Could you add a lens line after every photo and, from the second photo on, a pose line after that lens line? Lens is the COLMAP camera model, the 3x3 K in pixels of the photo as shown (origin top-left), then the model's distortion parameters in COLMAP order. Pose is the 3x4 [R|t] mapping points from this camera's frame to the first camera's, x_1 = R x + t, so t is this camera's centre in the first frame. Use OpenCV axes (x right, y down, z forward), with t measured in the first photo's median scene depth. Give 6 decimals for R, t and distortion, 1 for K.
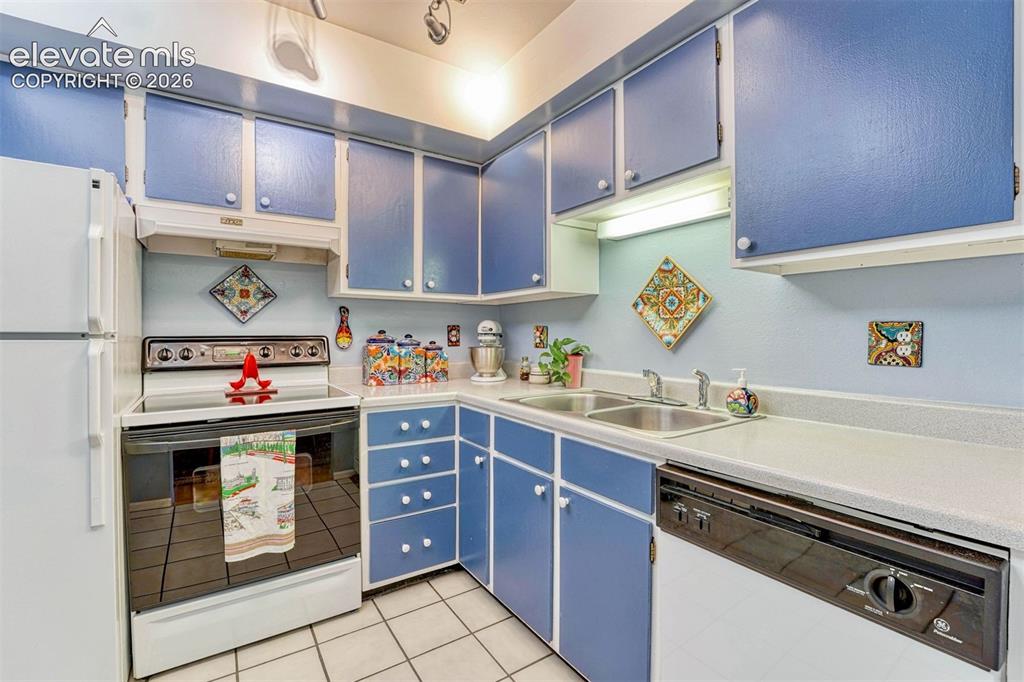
lens RADIAL K [[451.4, 0, 520.9], [0, 451.4, 339.1], [0, 0, 1]] dist [-0.002285, -0.000939]
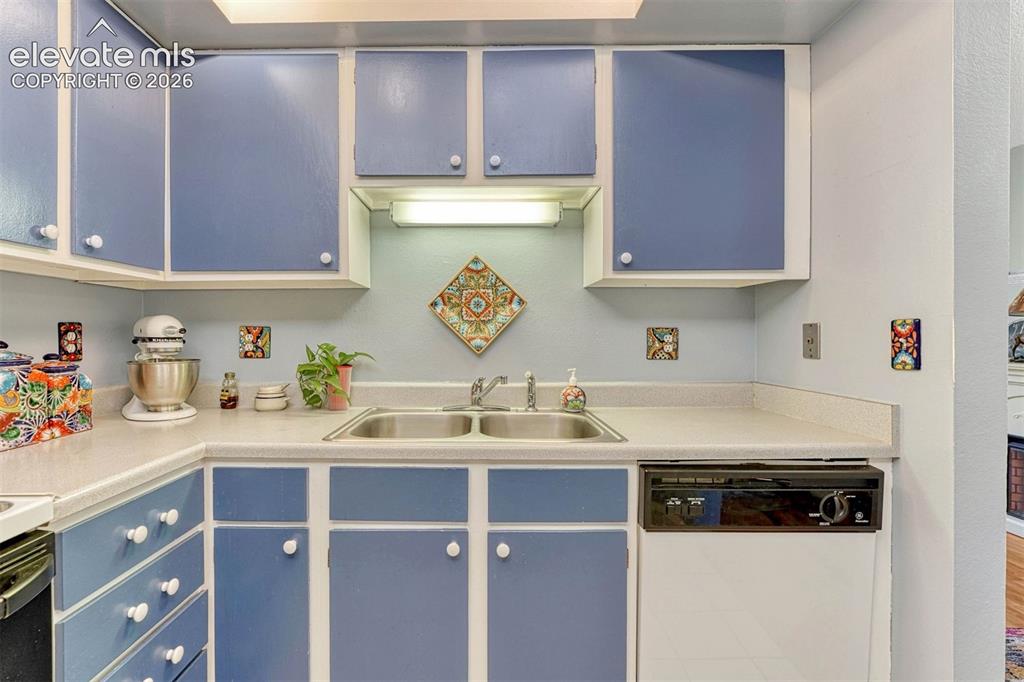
lens RADIAL K [[451.4, 0, 514.6], [0, 451.4, 338.5], [0, 0, 1]] dist [-0.002285, -0.000939]
pose [[0.574565, -0.006949, 0.818430, -0.400170], [0.012492, 0.999922, -0.000280, -0.007720], [-0.818364, 0.010385, 0.574607, 0.385680]]
